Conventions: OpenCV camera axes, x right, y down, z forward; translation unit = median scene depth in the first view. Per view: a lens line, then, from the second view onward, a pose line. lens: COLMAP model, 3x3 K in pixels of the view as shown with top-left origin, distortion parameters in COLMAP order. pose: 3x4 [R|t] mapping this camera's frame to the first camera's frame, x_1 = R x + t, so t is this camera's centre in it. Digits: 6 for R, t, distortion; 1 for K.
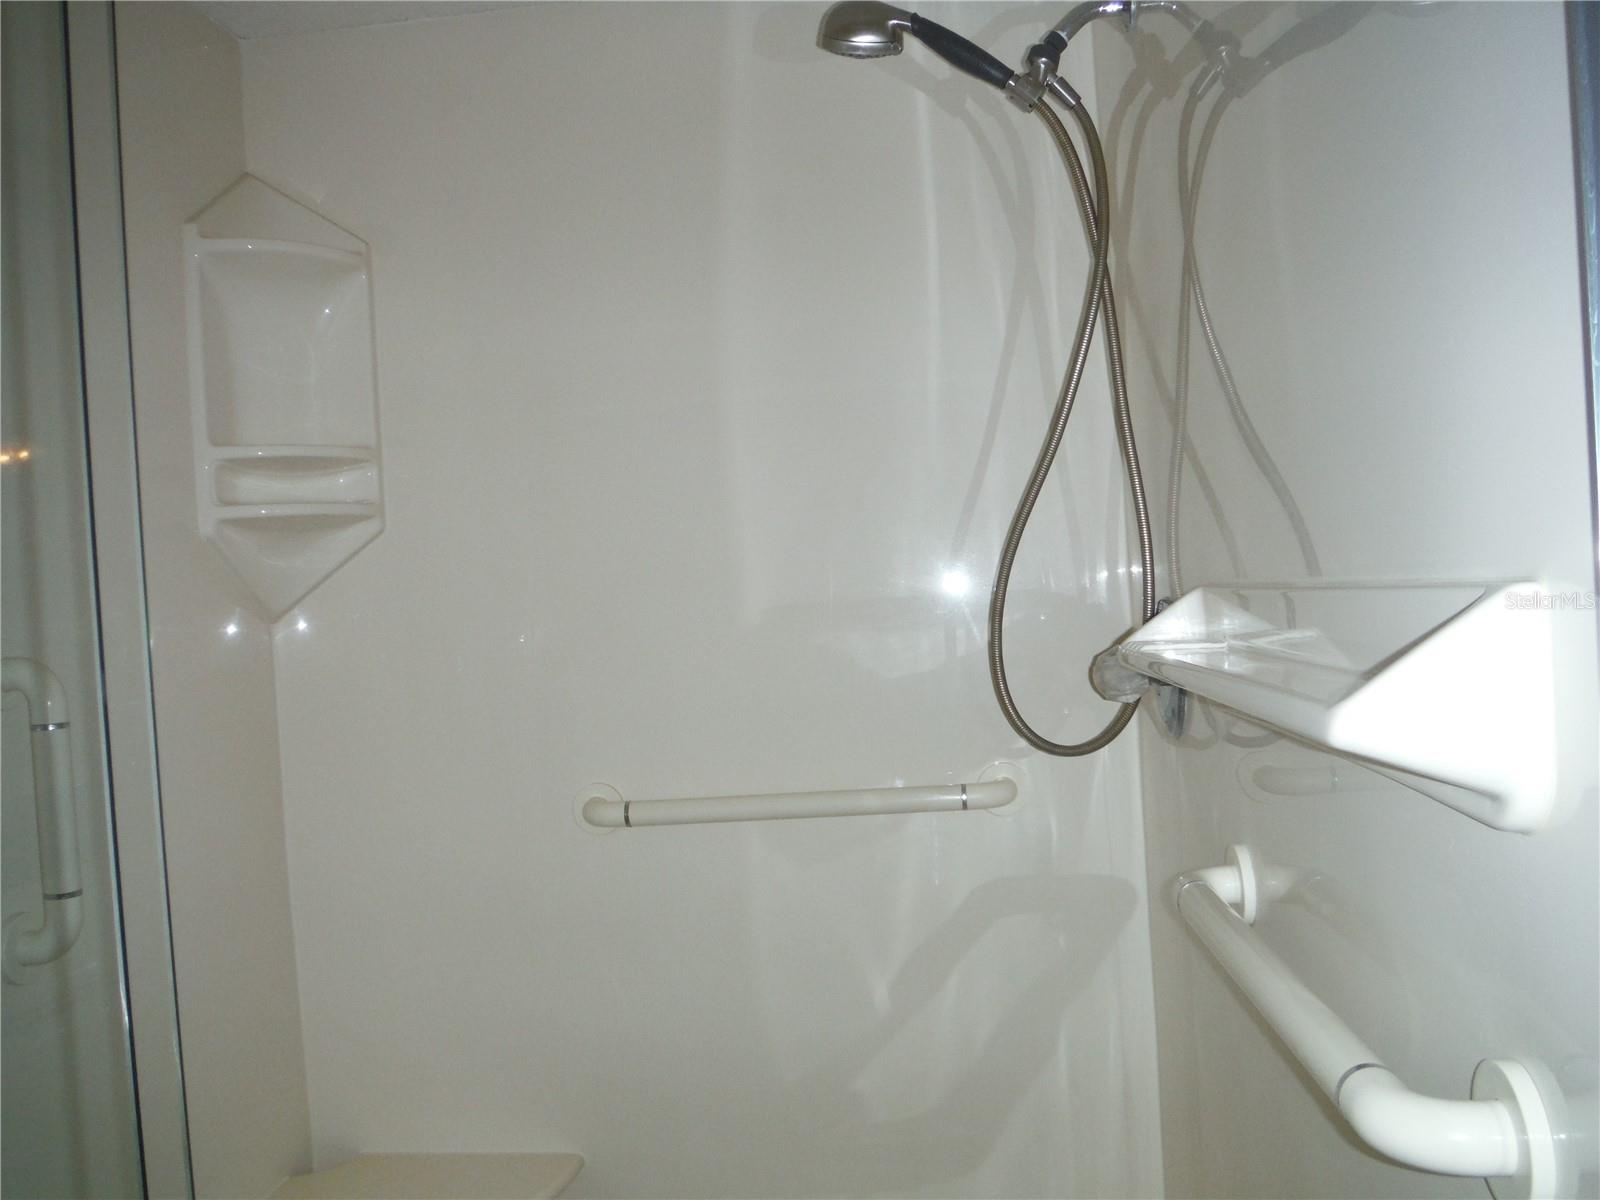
lens RADIAL K [[1319.8, 0, 800.0], [0, 1319.8, 600.0], [0, 0, 1]] dist [-0.065209, -0.003113]
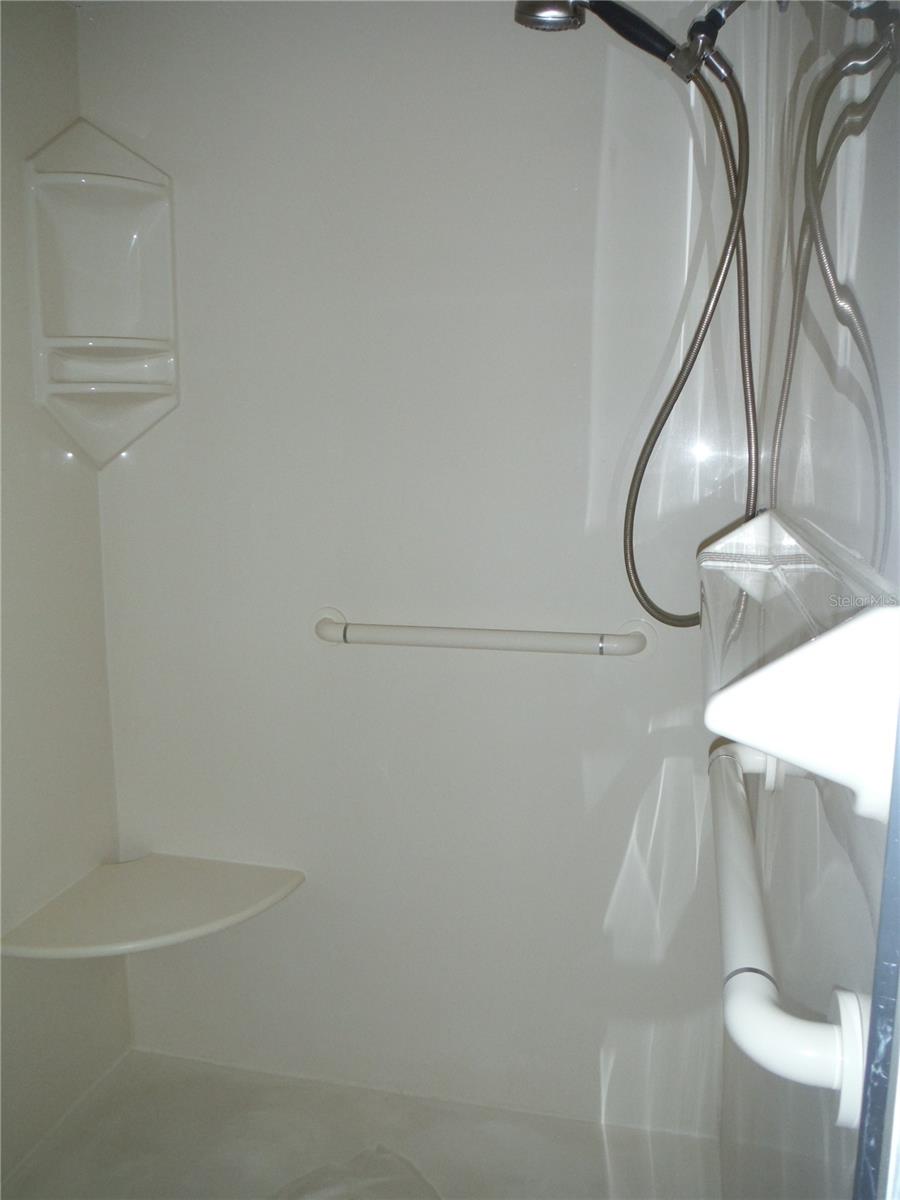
lens RADIAL K [[989.8, 0, 450.0], [0, 989.8, 600.0], [0, 0, 1]] dist [-0.065209, -0.003113]
pose [[0.987757, 0.083336, -0.131879, 0.118058], [-0.060336, 0.983652, 0.169670, -0.053923], [0.143863, -0.159636, 0.976637, 0.056335]]
